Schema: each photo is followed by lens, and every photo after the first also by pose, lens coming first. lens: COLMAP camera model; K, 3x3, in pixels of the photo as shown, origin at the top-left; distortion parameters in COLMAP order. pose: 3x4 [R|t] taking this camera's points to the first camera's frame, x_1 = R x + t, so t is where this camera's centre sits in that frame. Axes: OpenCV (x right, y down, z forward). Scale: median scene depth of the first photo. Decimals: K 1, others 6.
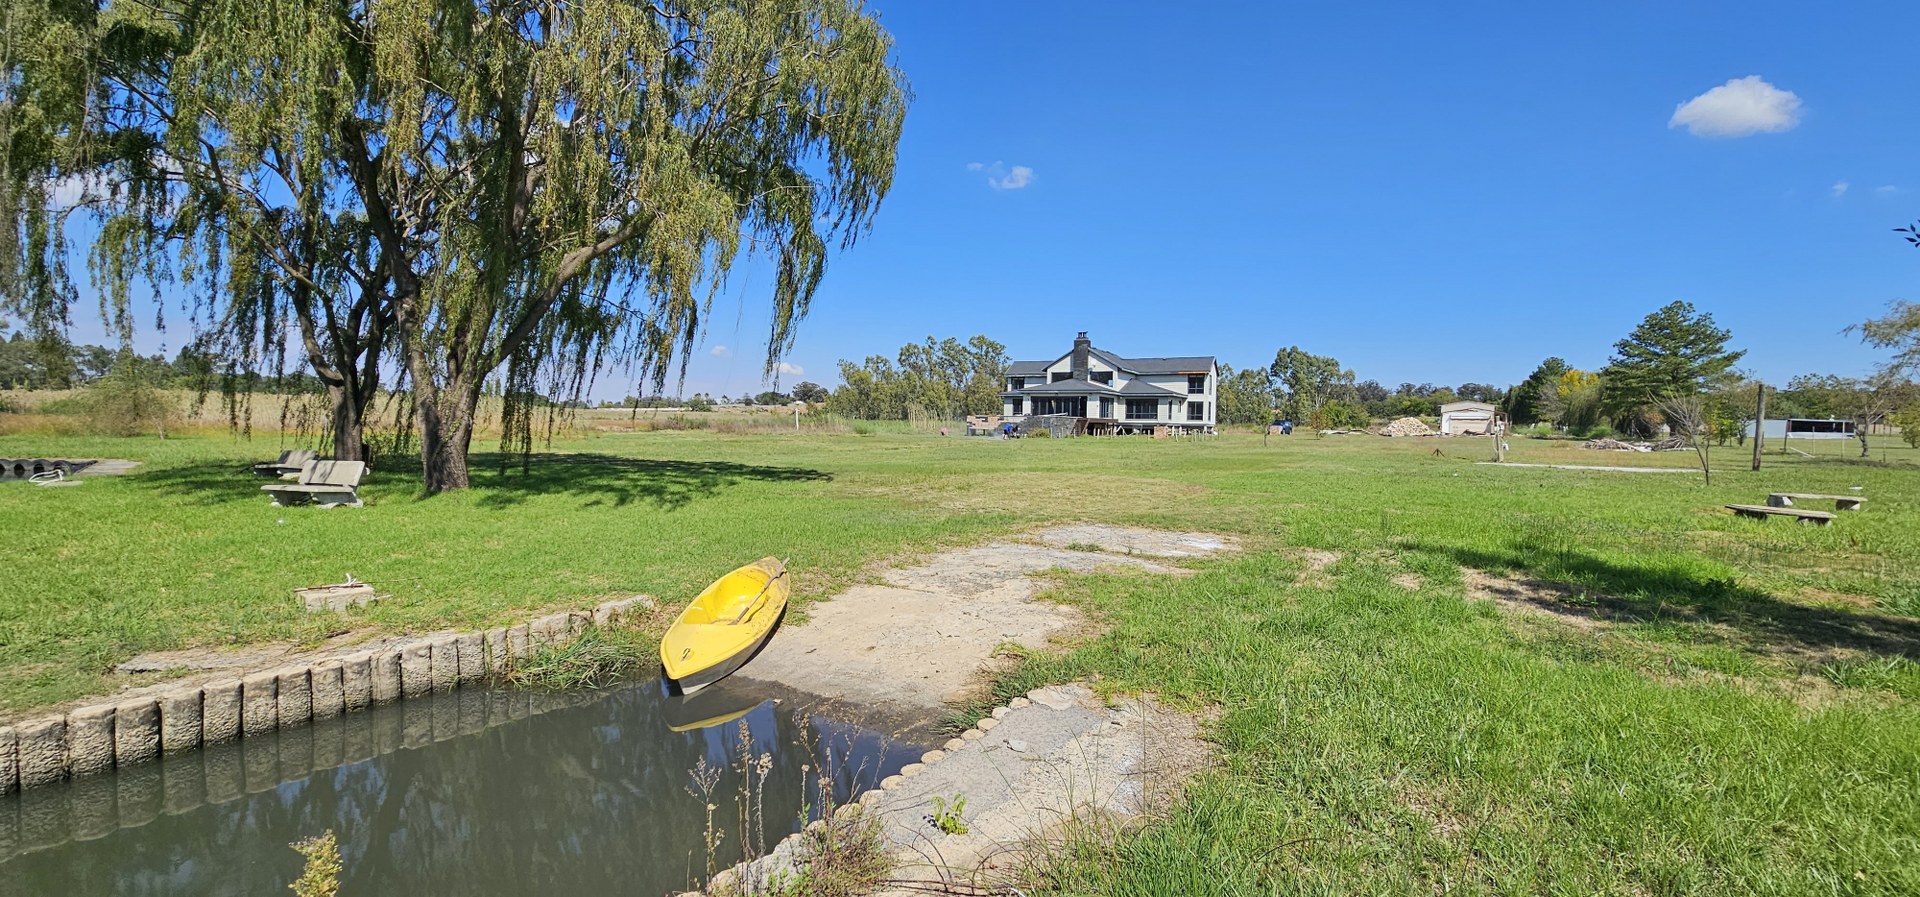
lens RADIAL K [[783.4, 0, 944.9], [0, 783.4, 458.8], [0, 0, 1]] dist [0.000862, -0.003488]
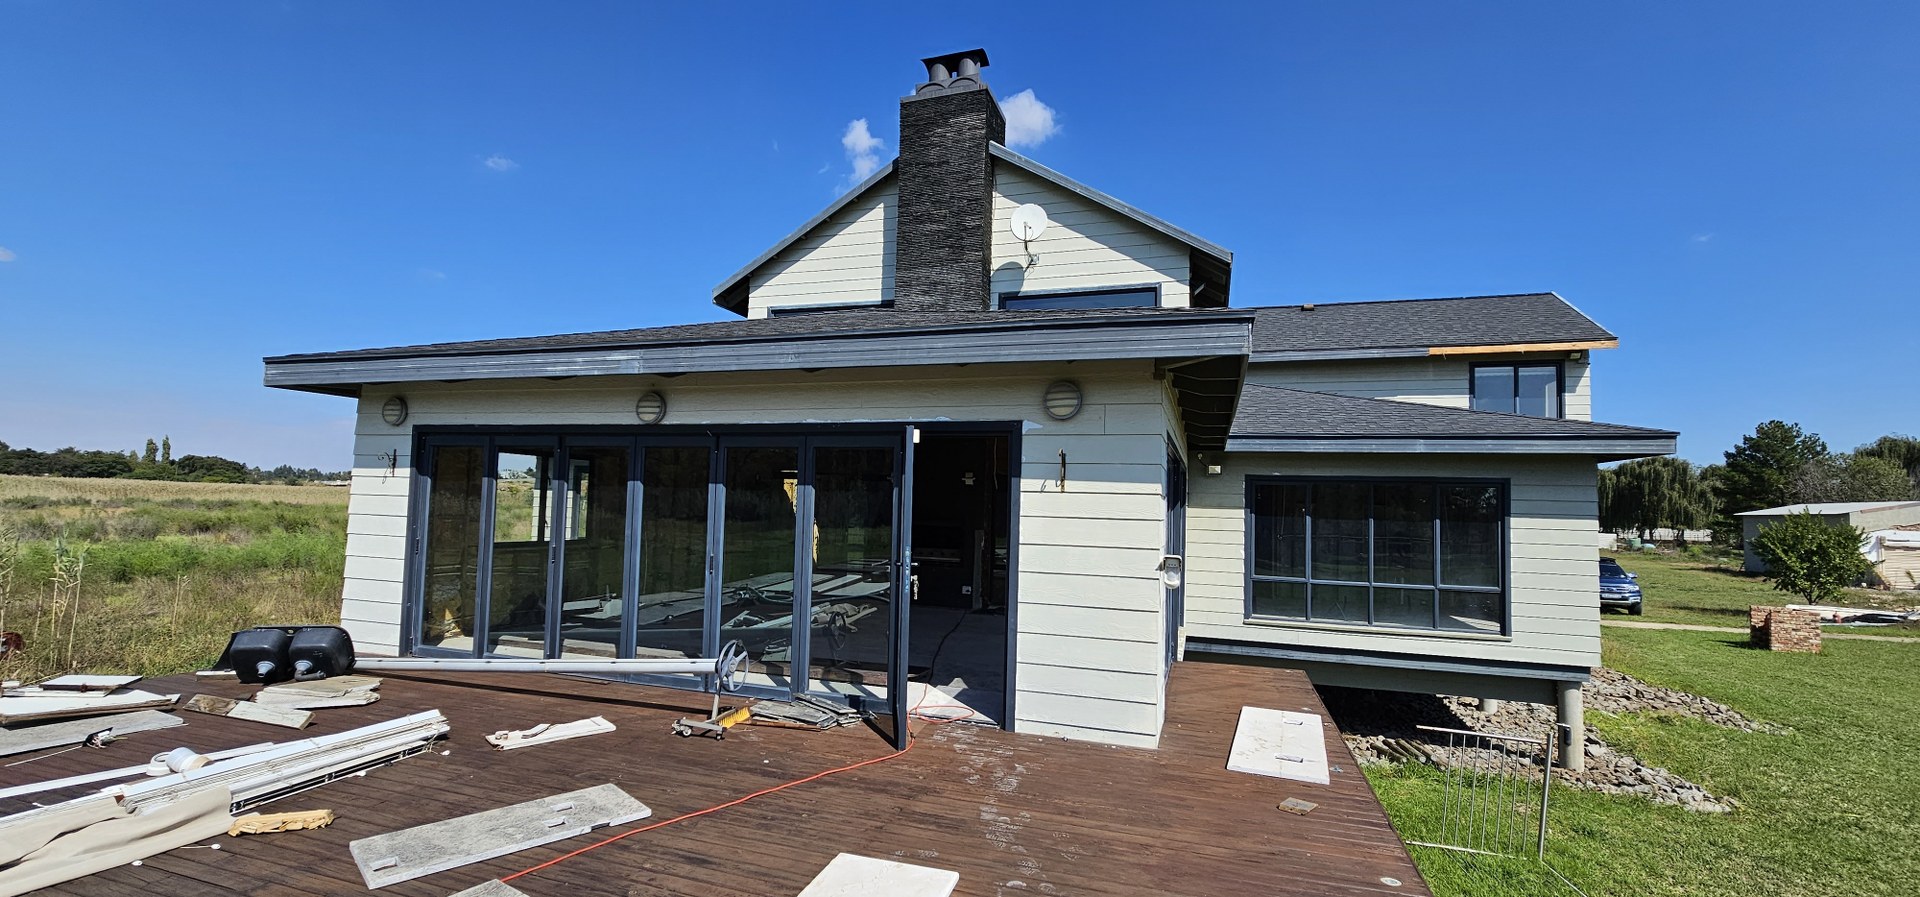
lens RADIAL K [[783.4, 0, 944.9], [0, 783.4, 458.8], [0, 0, 1]] dist [0.000862, -0.003488]
pose [[0.987444, 0.021784, 0.156458, 0.149010], [-0.006512, 0.995218, -0.097466, -0.063775], [-0.157833, 0.095223, 0.982864, 0.843819]]
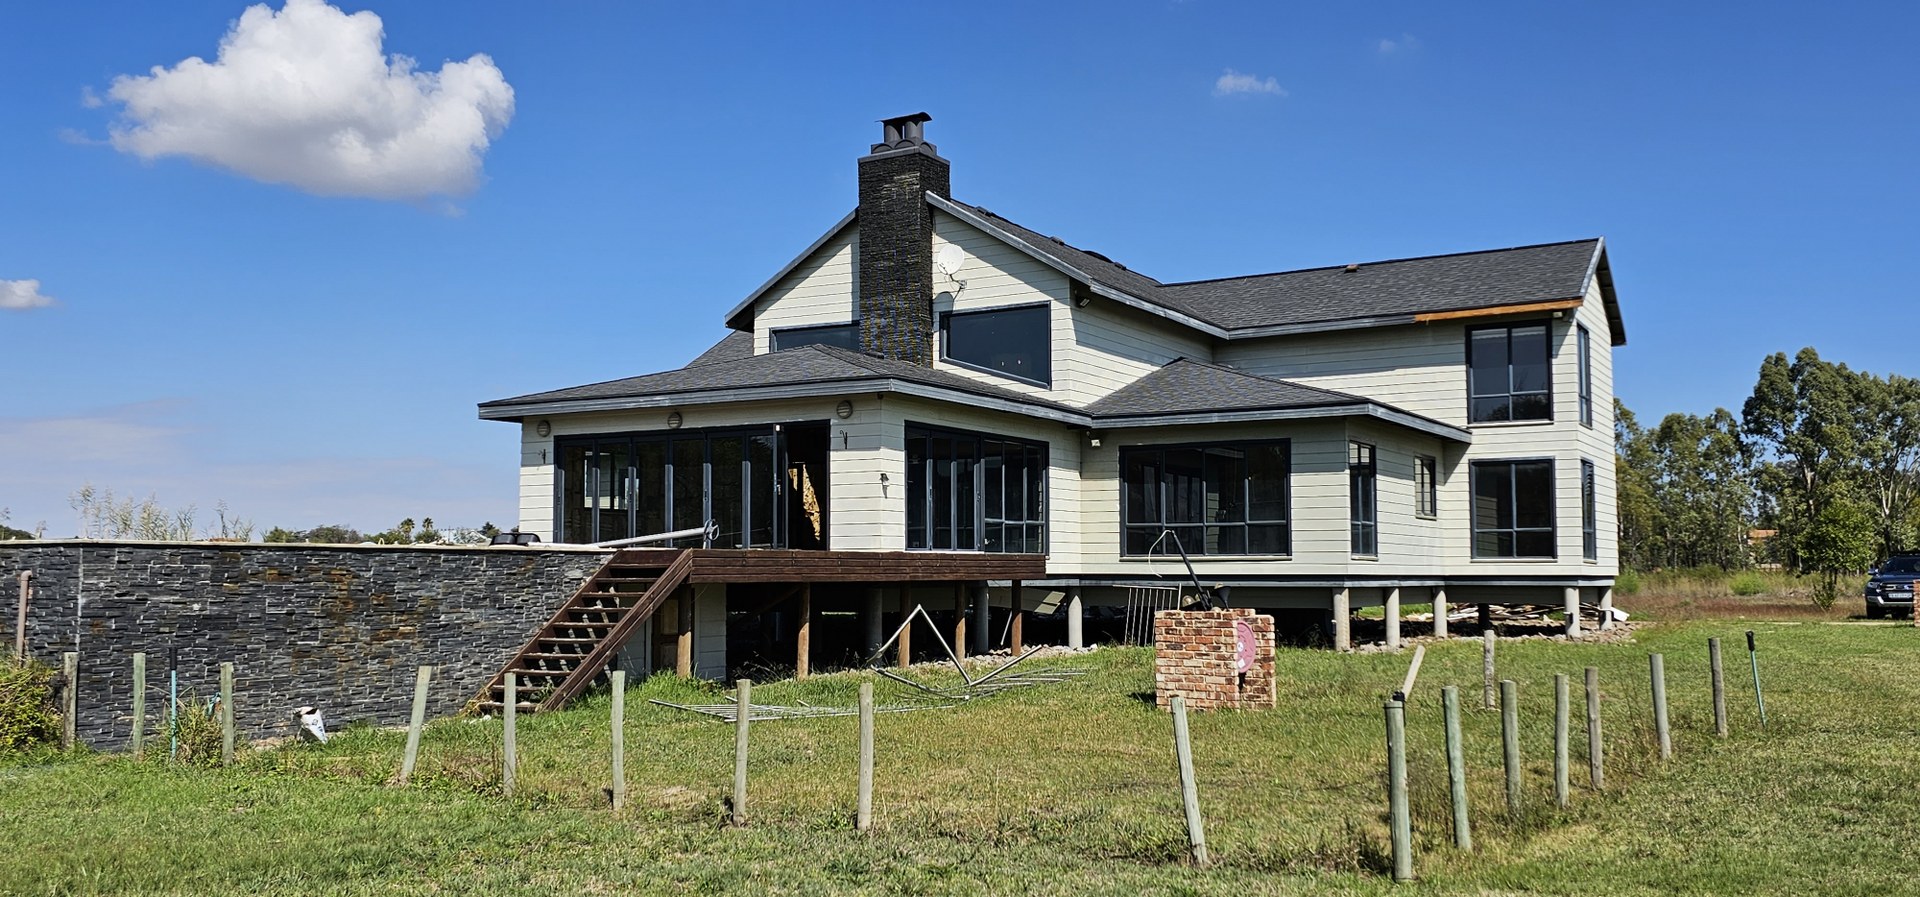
lens RADIAL K [[1574.6, 0, 963.1], [0, 1574.6, 469.8], [0, 0, 1]] dist [0.130514, -0.000689]
pose [[0.999052, -0.022151, -0.037474, 0.202031], [0.018020, 0.994076, -0.107178, -0.031205], [0.039626, 0.106401, 0.993533, 0.611007]]
